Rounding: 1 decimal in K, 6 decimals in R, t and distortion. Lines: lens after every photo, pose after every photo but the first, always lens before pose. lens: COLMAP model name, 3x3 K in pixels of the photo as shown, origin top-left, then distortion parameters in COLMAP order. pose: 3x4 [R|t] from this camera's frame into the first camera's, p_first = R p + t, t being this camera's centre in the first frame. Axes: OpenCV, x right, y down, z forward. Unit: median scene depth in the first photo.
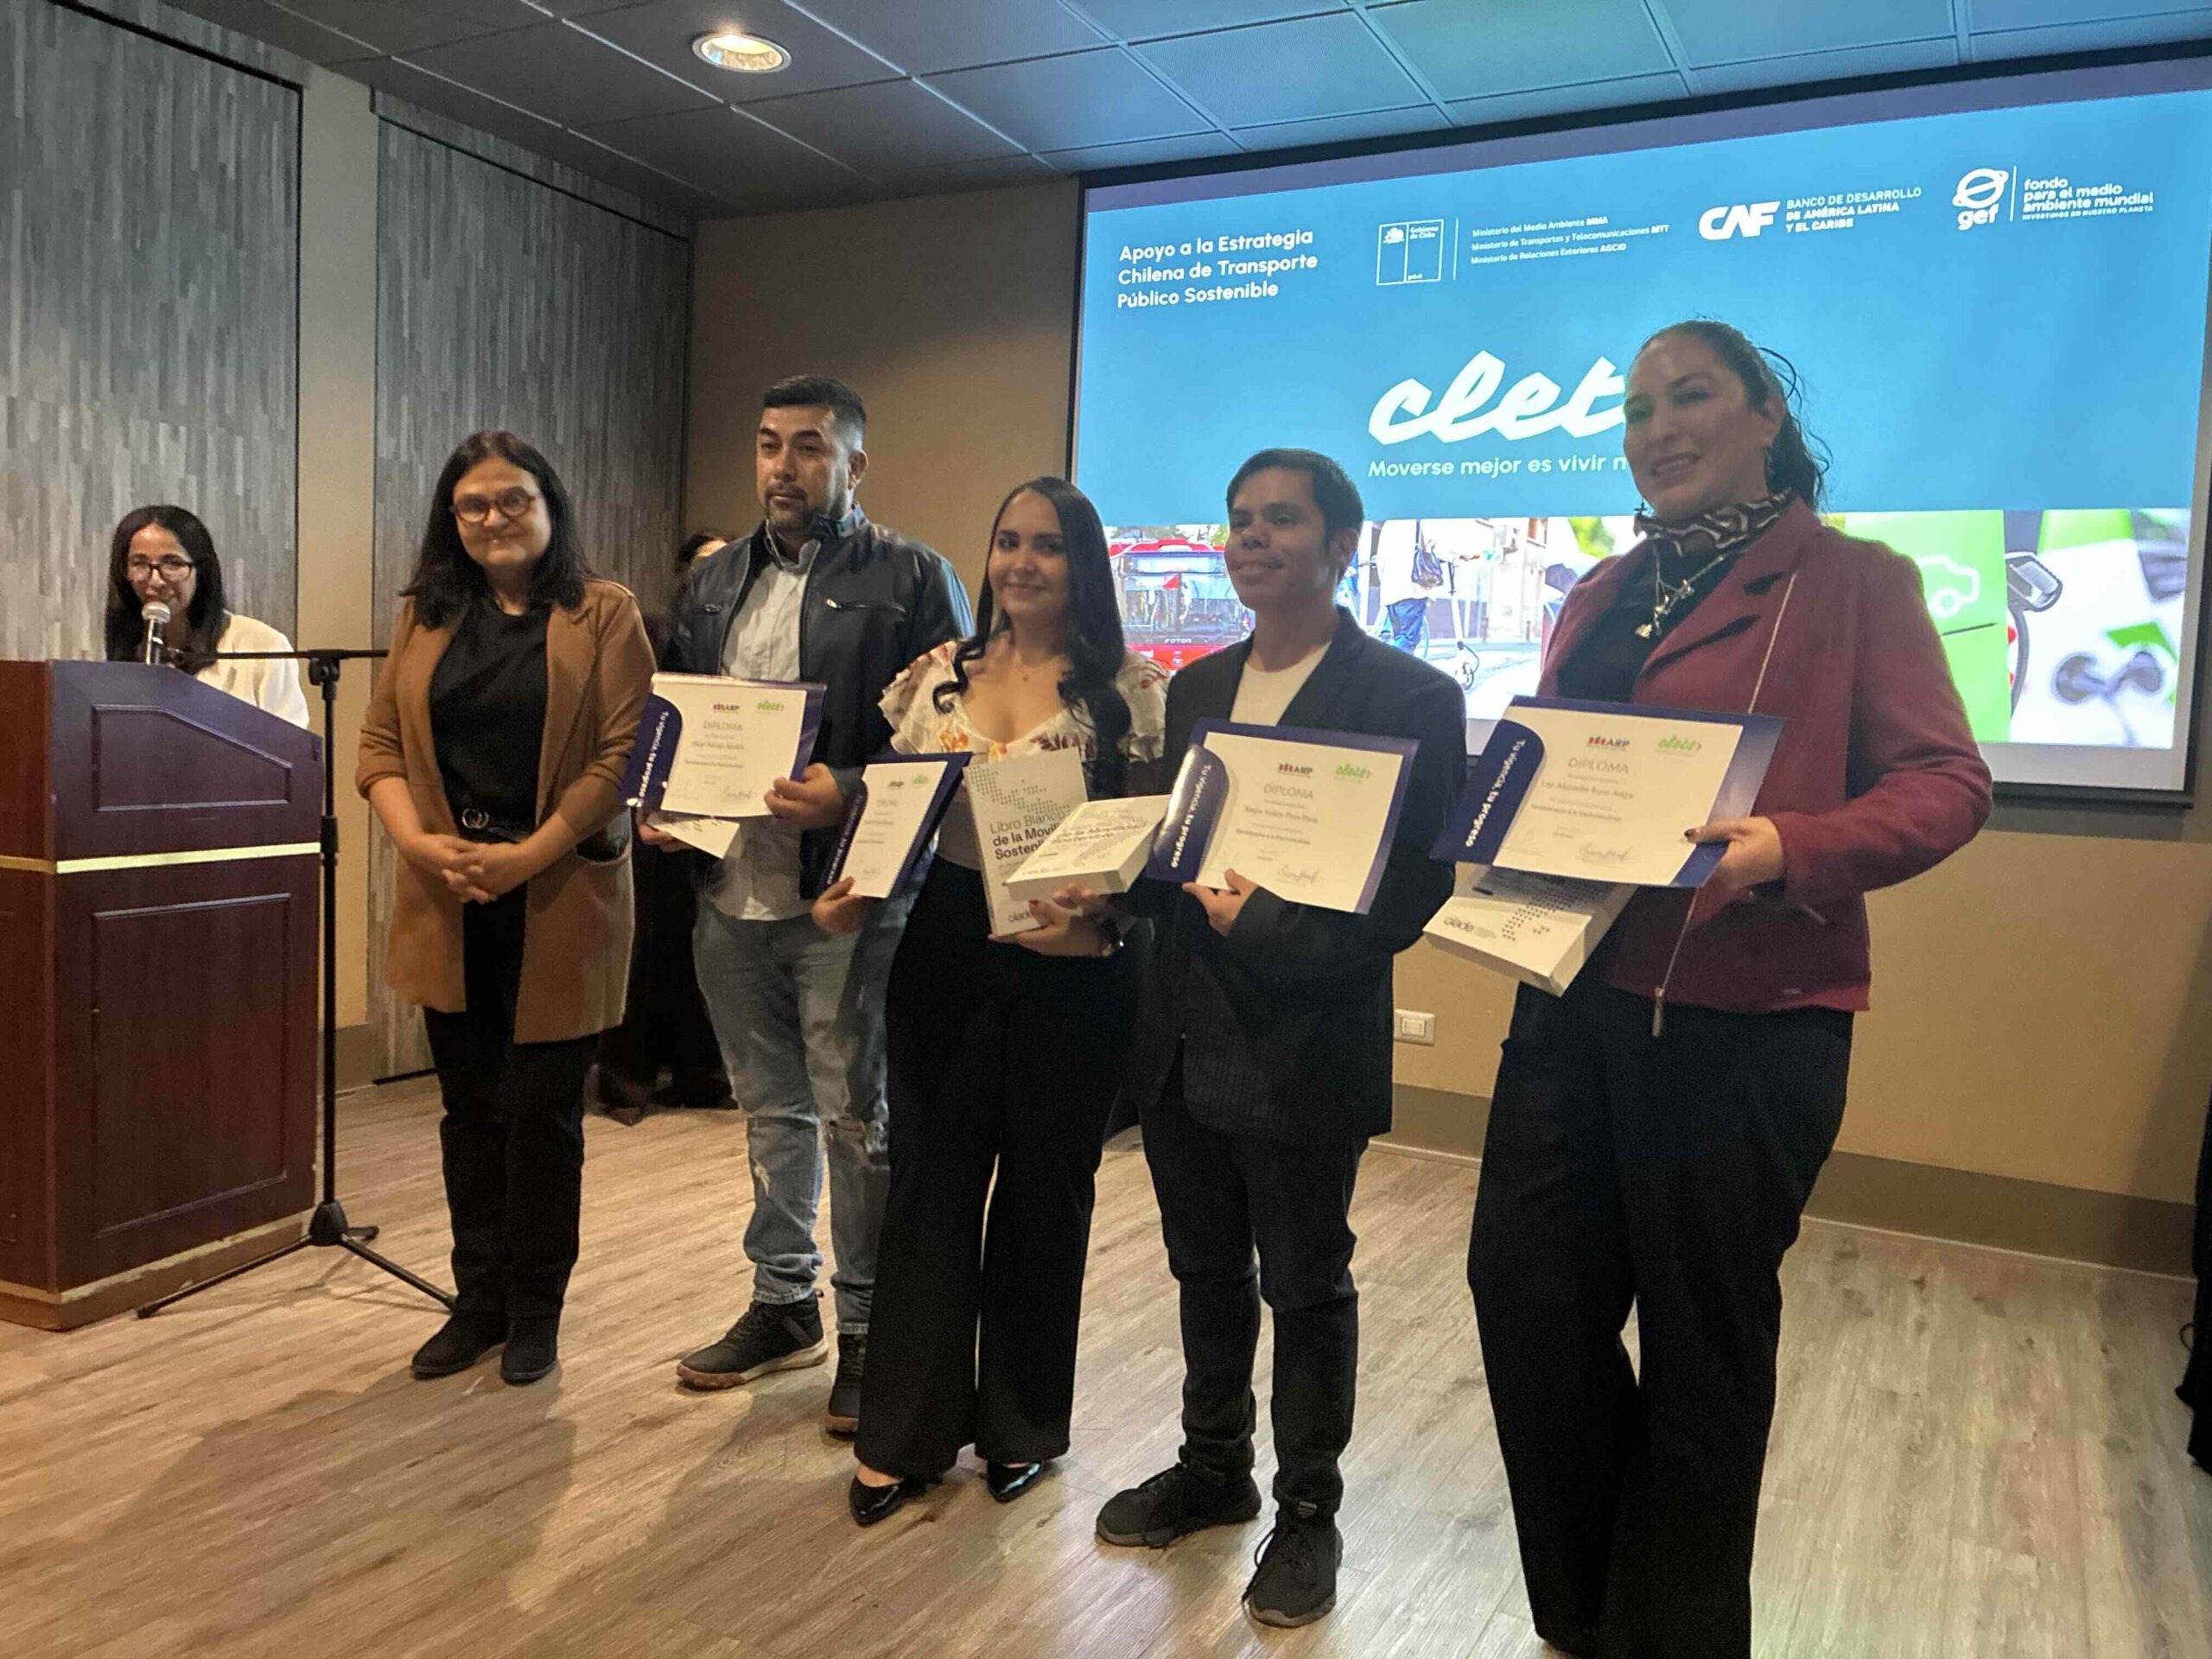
lens RADIAL K [[1727.7, 0, 1119.0], [0, 1727.7, 836.0], [0, 0, 1]] dist [0.029802, -0.001577]
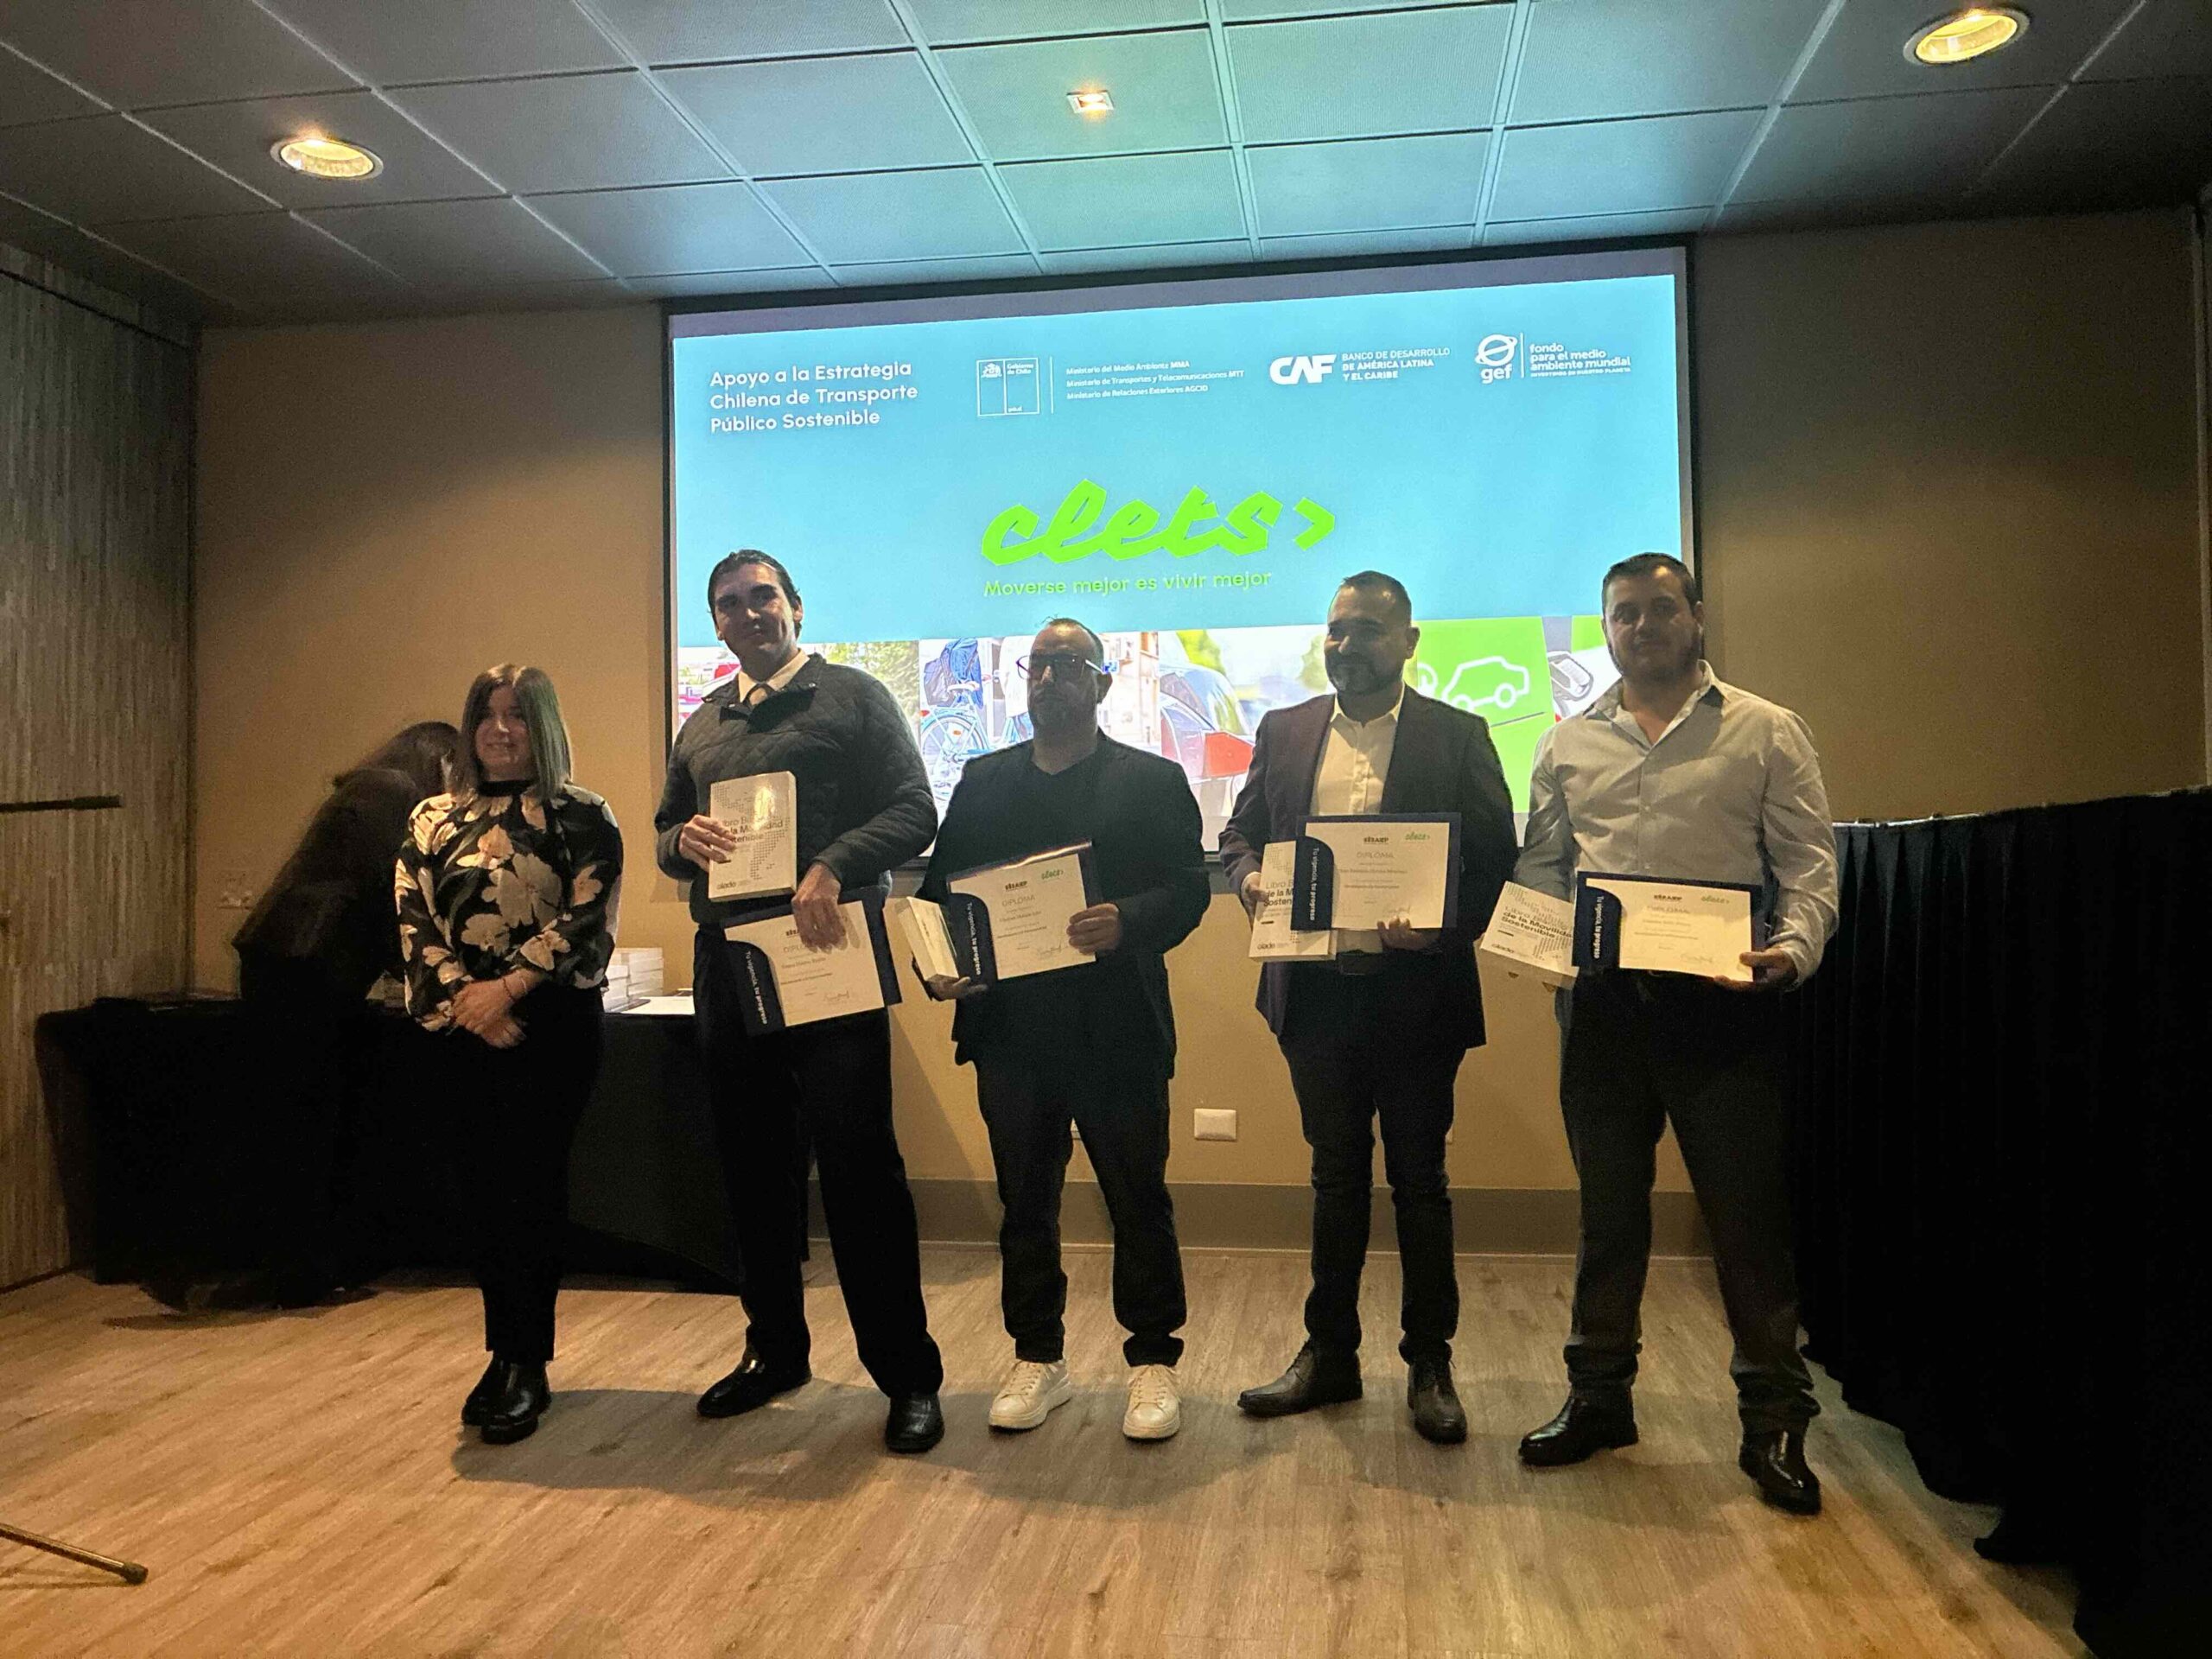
lens RADIAL K [[1731.6, 0, 1117.8], [0, 1731.6, 789.1], [0, 0, 1]] dist [0.050899, -0.070463]
pose [[0.938710, -0.050308, 0.341016, -0.148921], [0.083548, 0.993000, -0.083488, 0.002440], [-0.334429, 0.106862, 0.936343, 0.009336]]
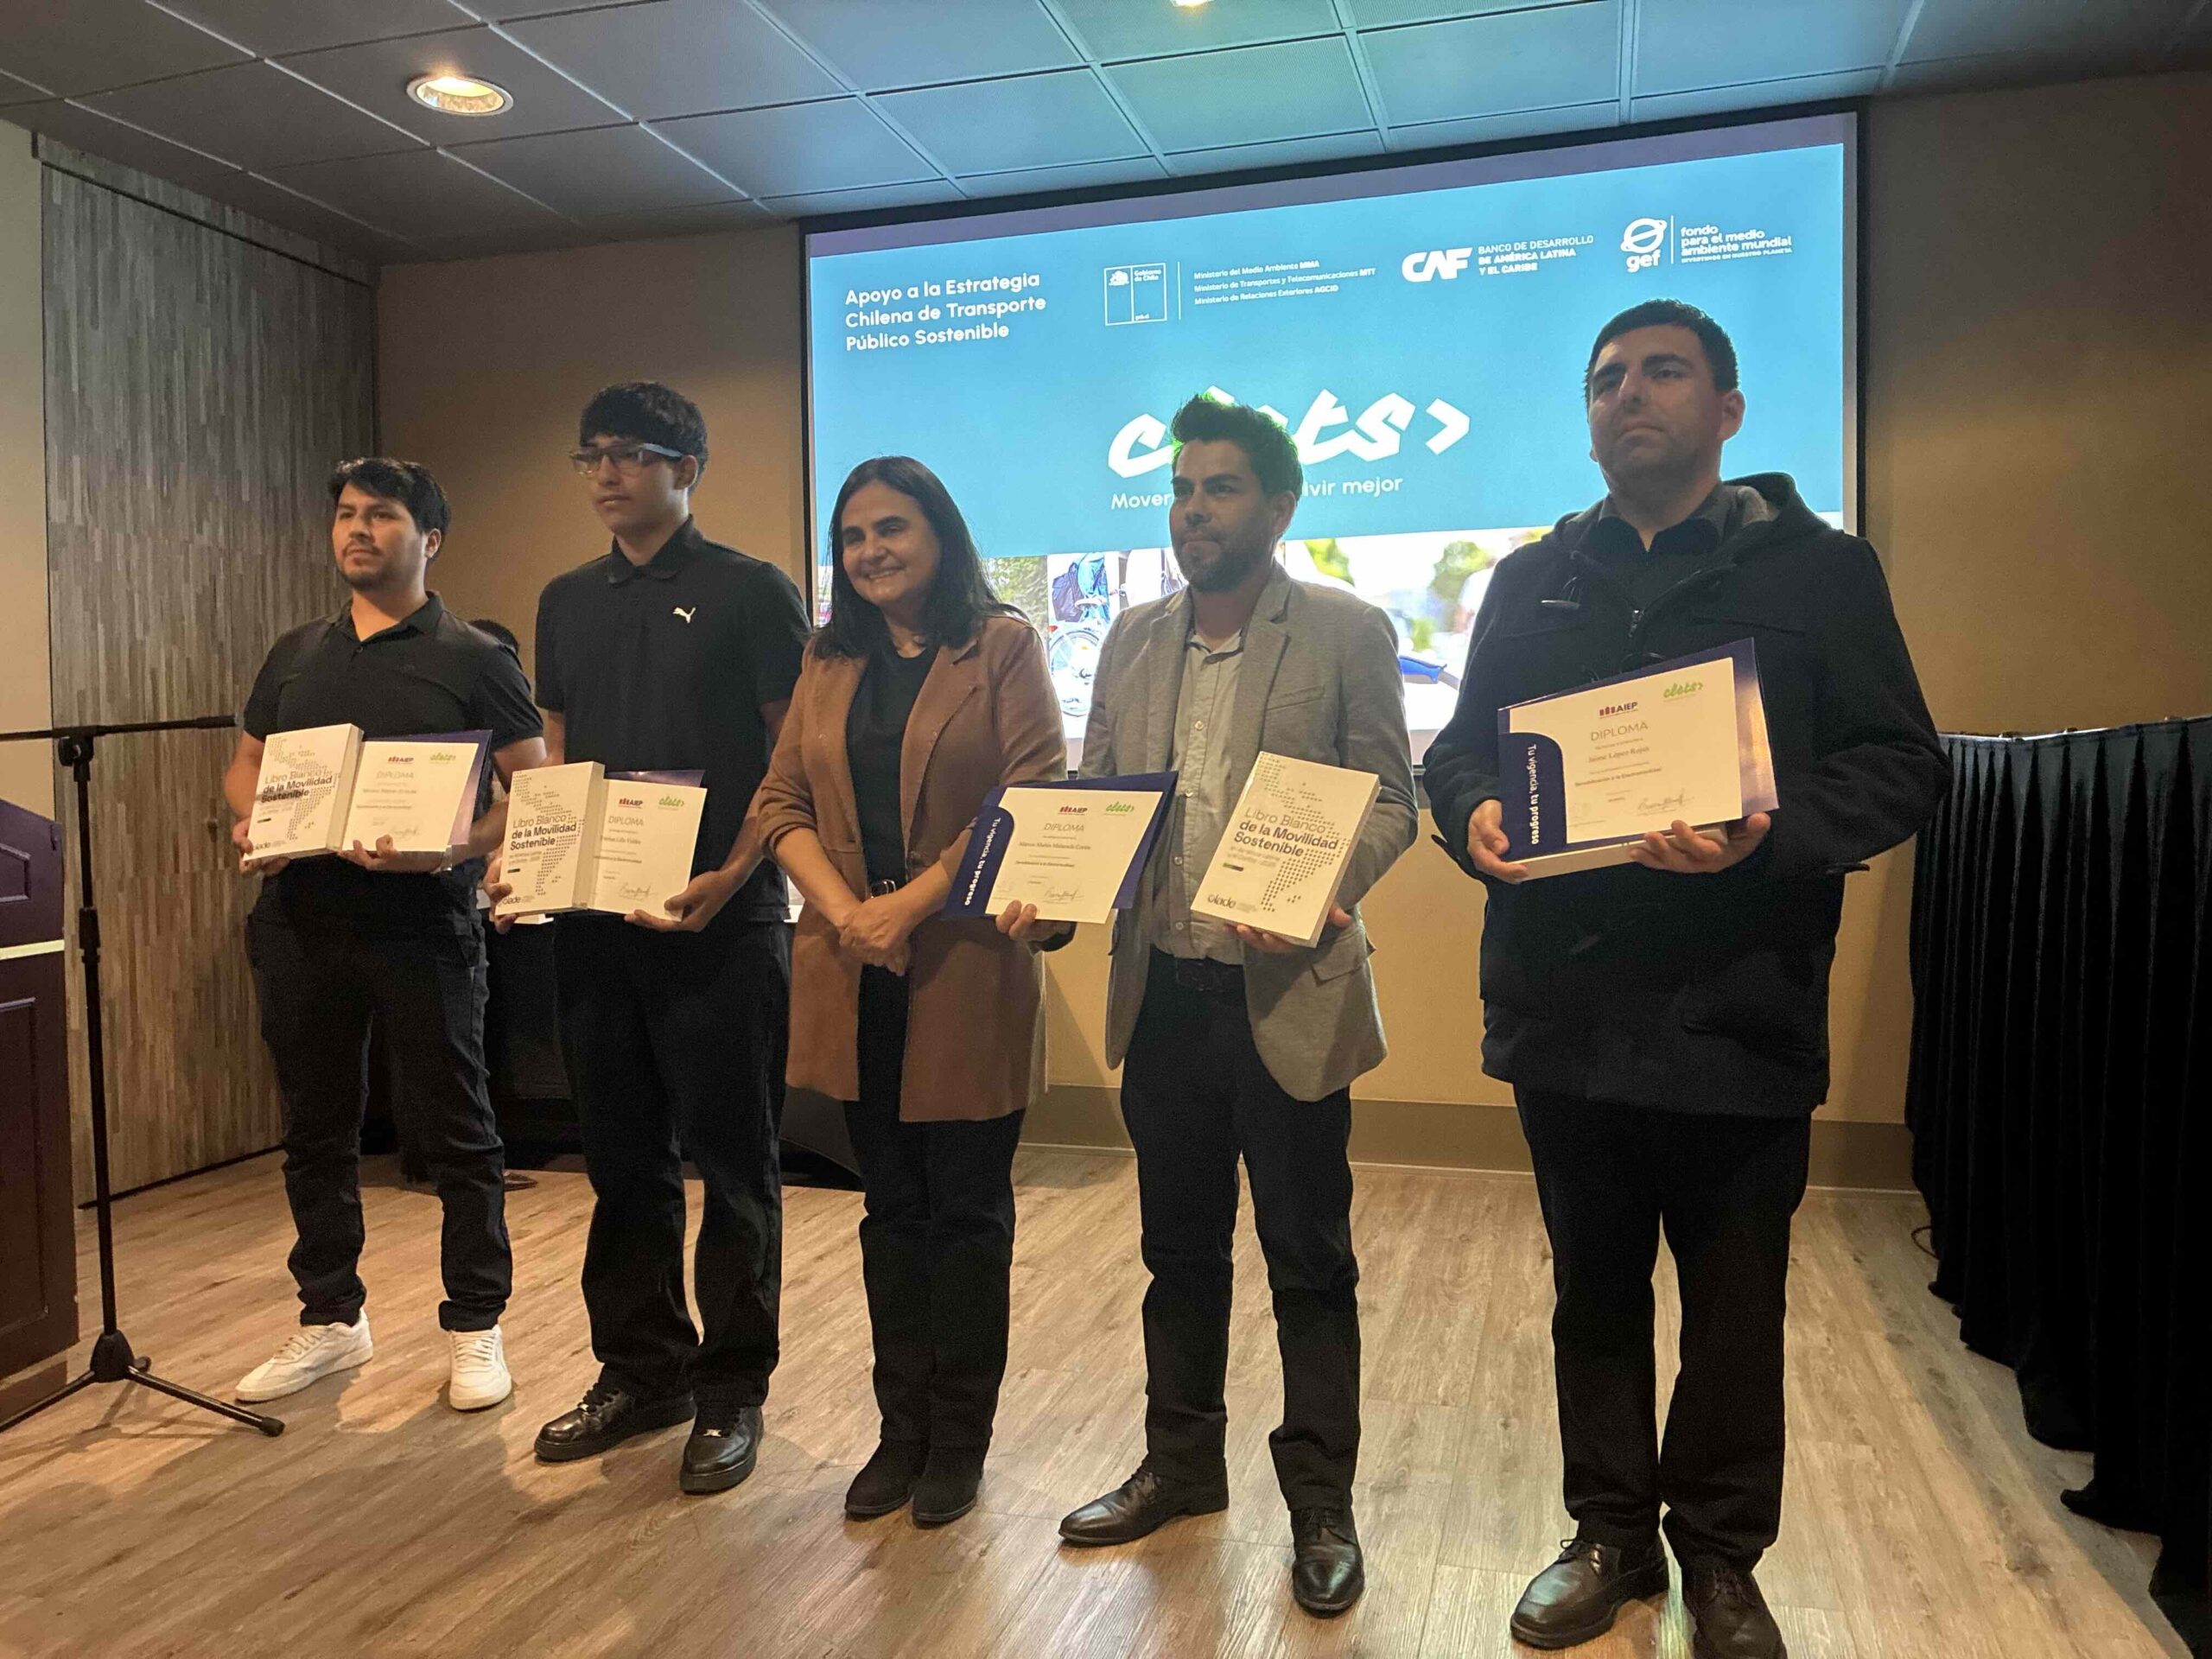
lens RADIAL K [[1730.0, 0, 1109.9], [0, 1730.0, 800.8], [0, 0, 1]] dist [0.062627, -0.089769]
pose [[0.976497, -0.066955, 0.204868, -0.085553], [0.075730, 0.996504, -0.035285, 0.004158], [-0.201790, 0.049971, 0.978153, -0.008047]]
